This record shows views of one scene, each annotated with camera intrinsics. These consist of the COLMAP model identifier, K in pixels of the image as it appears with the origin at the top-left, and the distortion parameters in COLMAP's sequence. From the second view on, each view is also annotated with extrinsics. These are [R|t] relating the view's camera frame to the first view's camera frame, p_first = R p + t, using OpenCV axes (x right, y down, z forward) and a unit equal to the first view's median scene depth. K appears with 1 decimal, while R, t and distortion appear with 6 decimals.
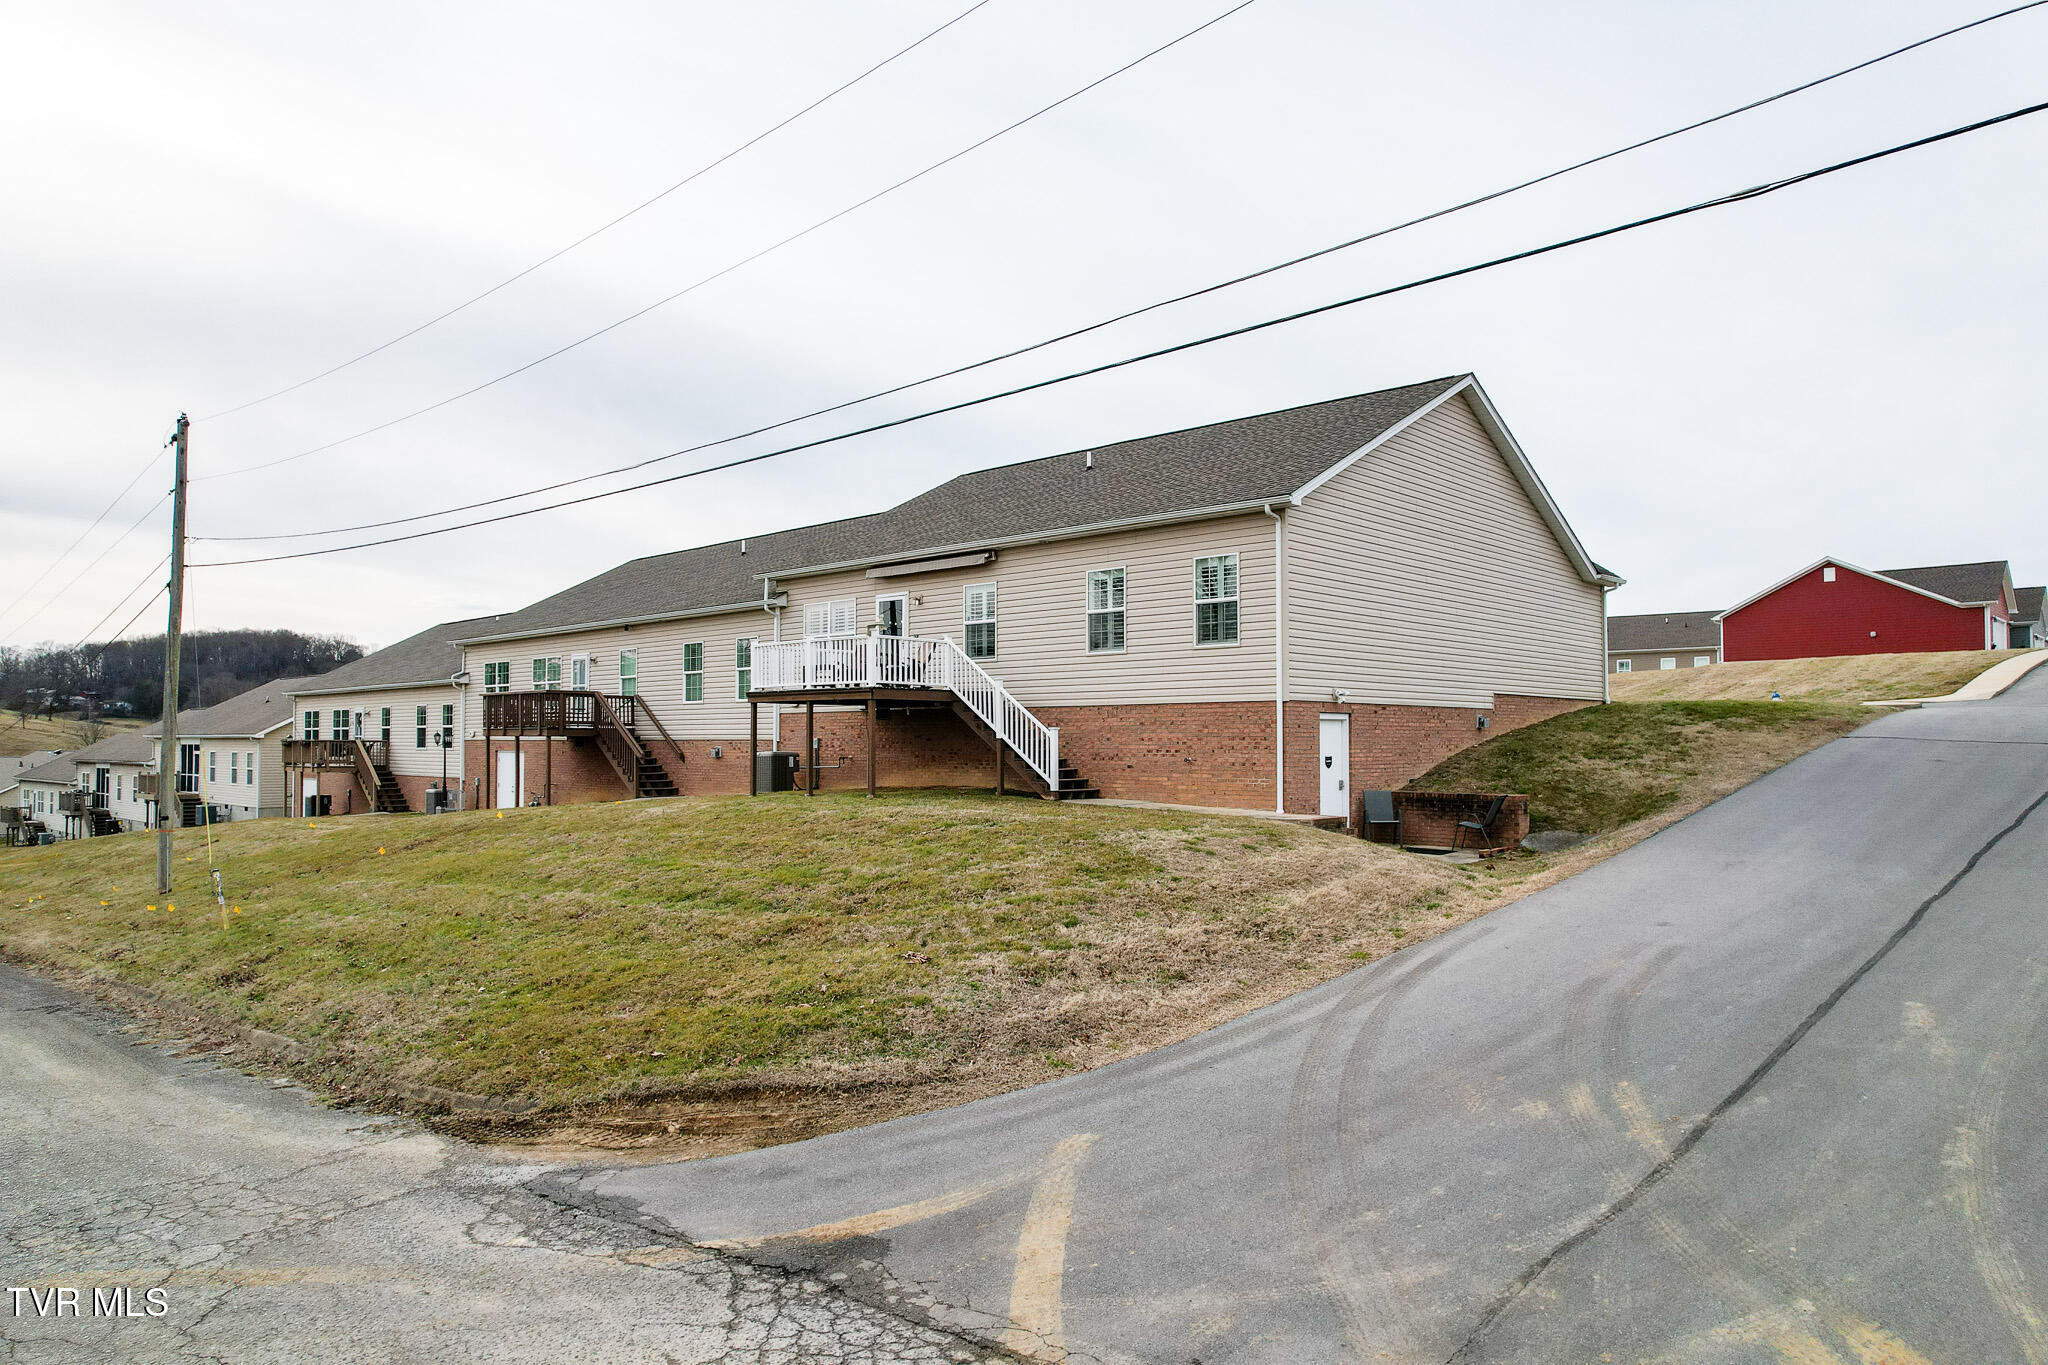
lens RADIAL K [[1305.0, 0, 1031.8], [0, 1305.0, 702.3], [0, 0, 1]] dist [-0.070887, 0.062564]
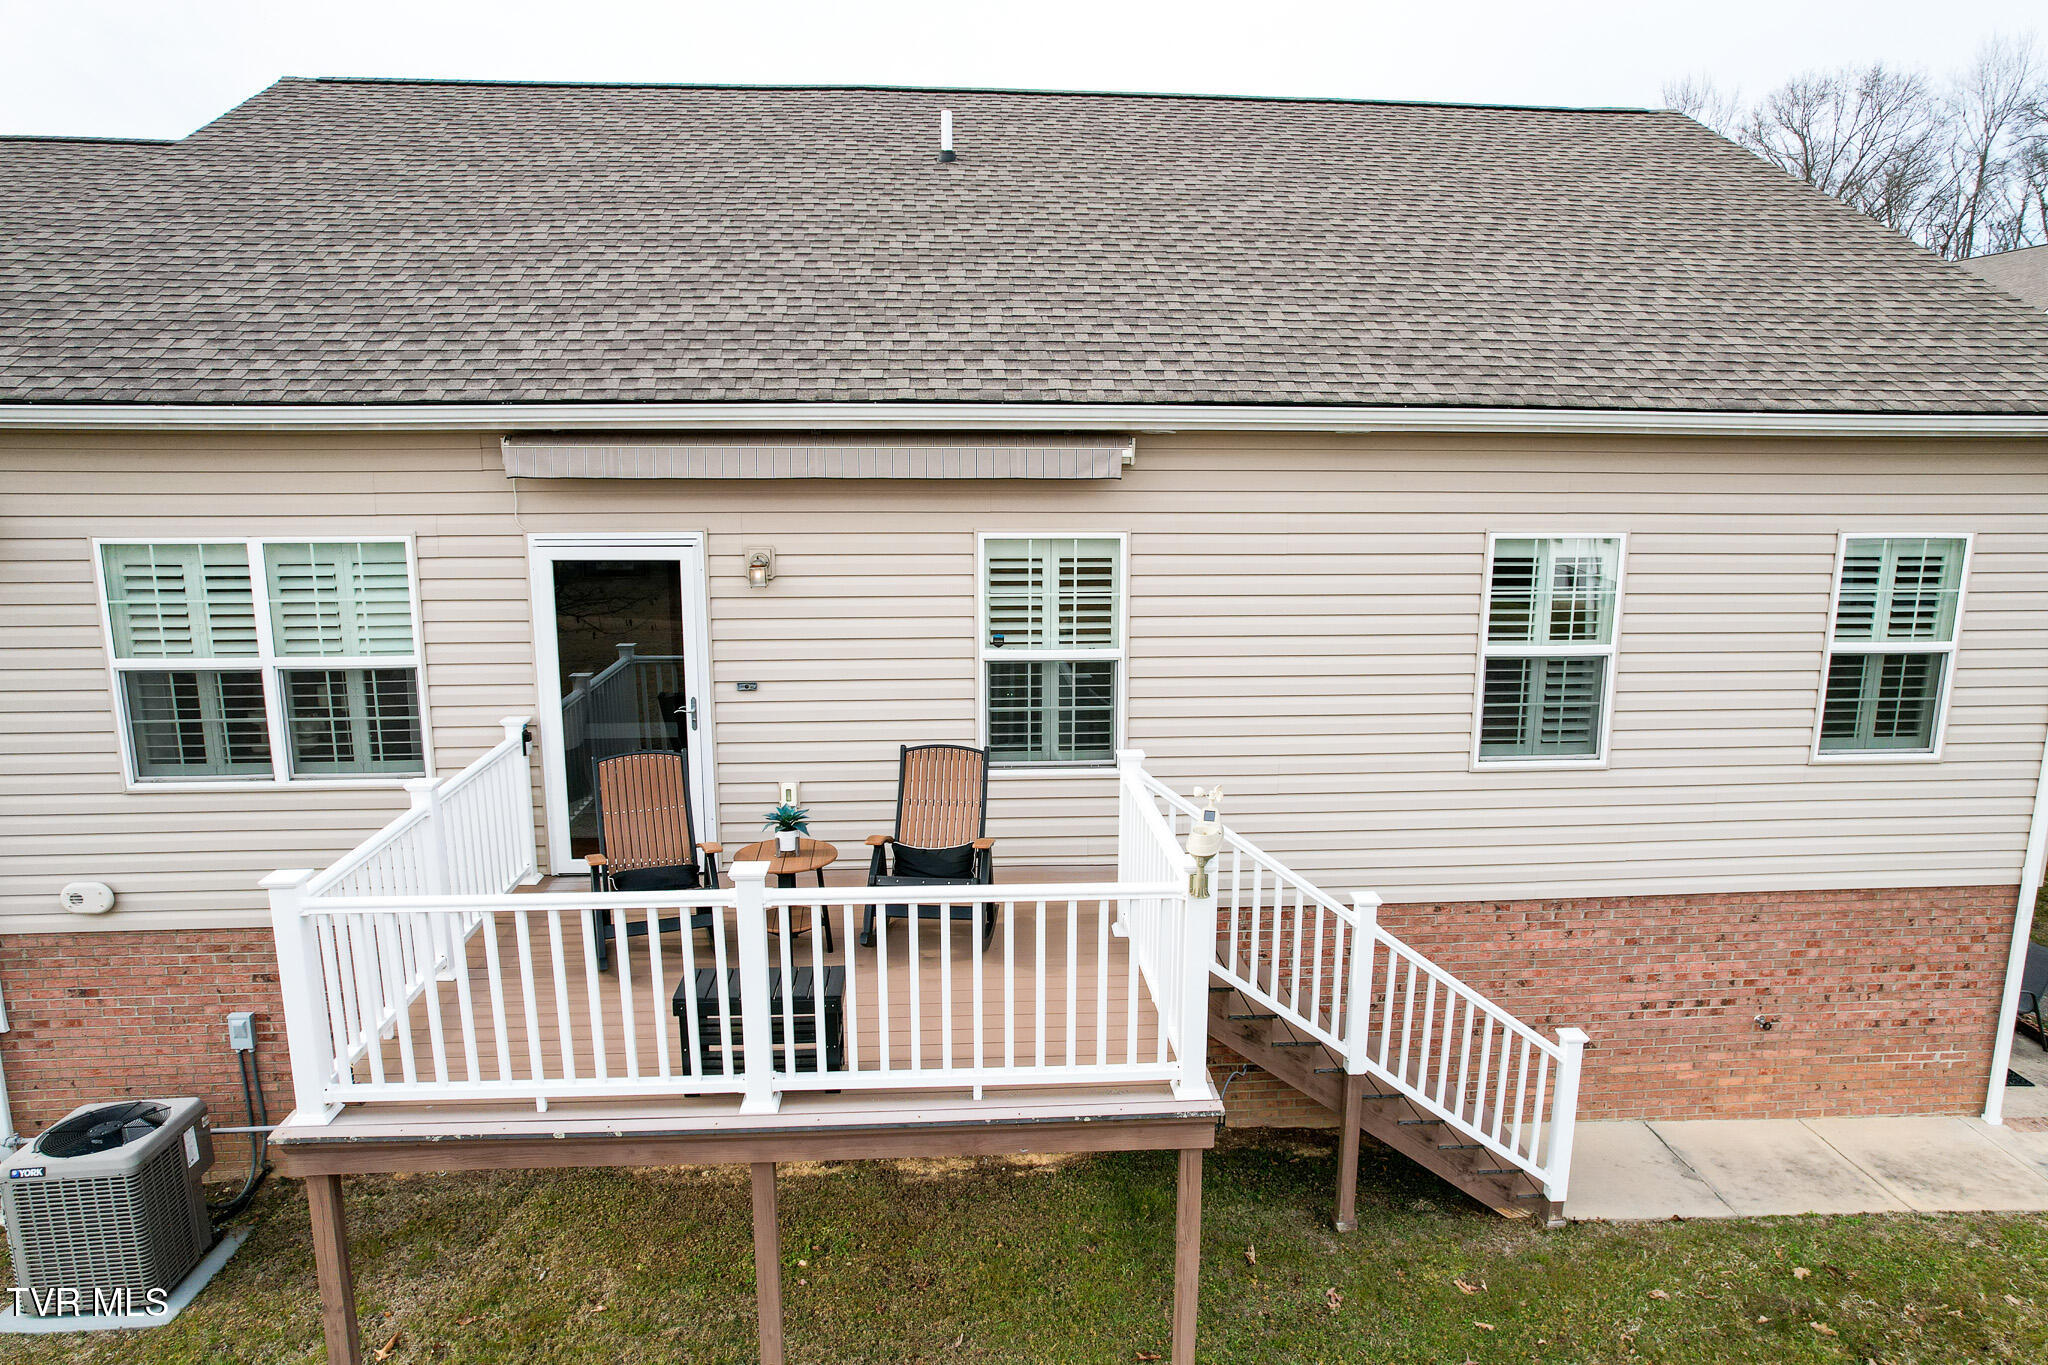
lens RADIAL K [[1306.0, 0, 1032.1], [0, 1306.0, 701.2], [0, 0, 1]] dist [-0.097790, 0.099889]
pose [[0.671902, -0.144099, 0.726487, -0.298038], [-0.026295, 0.975631, 0.217837, -0.129703], [-0.740173, -0.165468, 0.651739, 0.861955]]
